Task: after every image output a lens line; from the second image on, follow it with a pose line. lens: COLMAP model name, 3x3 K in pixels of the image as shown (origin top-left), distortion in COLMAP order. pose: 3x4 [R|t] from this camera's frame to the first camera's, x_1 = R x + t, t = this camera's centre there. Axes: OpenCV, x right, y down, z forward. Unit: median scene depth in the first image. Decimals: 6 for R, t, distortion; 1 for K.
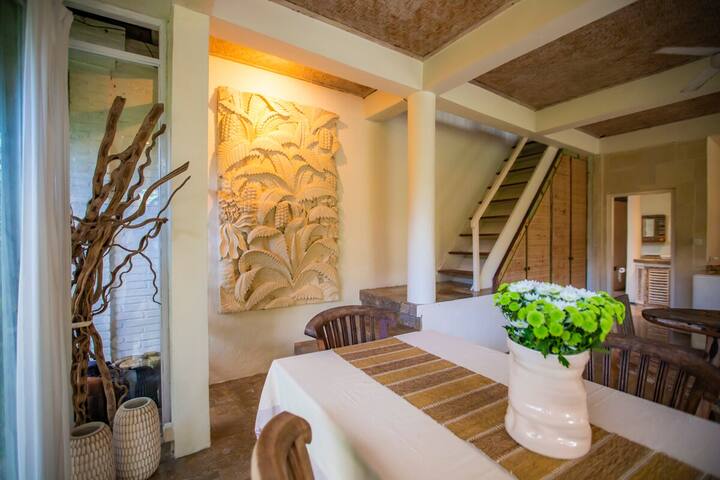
lens RADIAL K [[329.7, 0, 360.5], [0, 329.7, 238.3], [0, 0, 1]] dist [-0.031891, 0.005979]
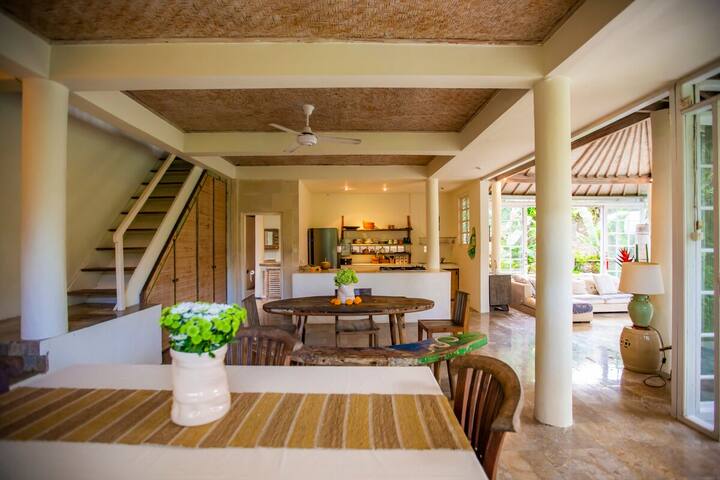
lens RADIAL K [[329.7, 0, 357.7], [0, 329.7, 239.6], [0, 0, 1]] dist [-0.031891, 0.005979]
pose [[0.550770, -0.001099, 0.834656, -0.053797], [0.013254, 0.999885, -0.007430, -0.027874], [-0.834552, 0.015155, 0.550721, -0.082496]]
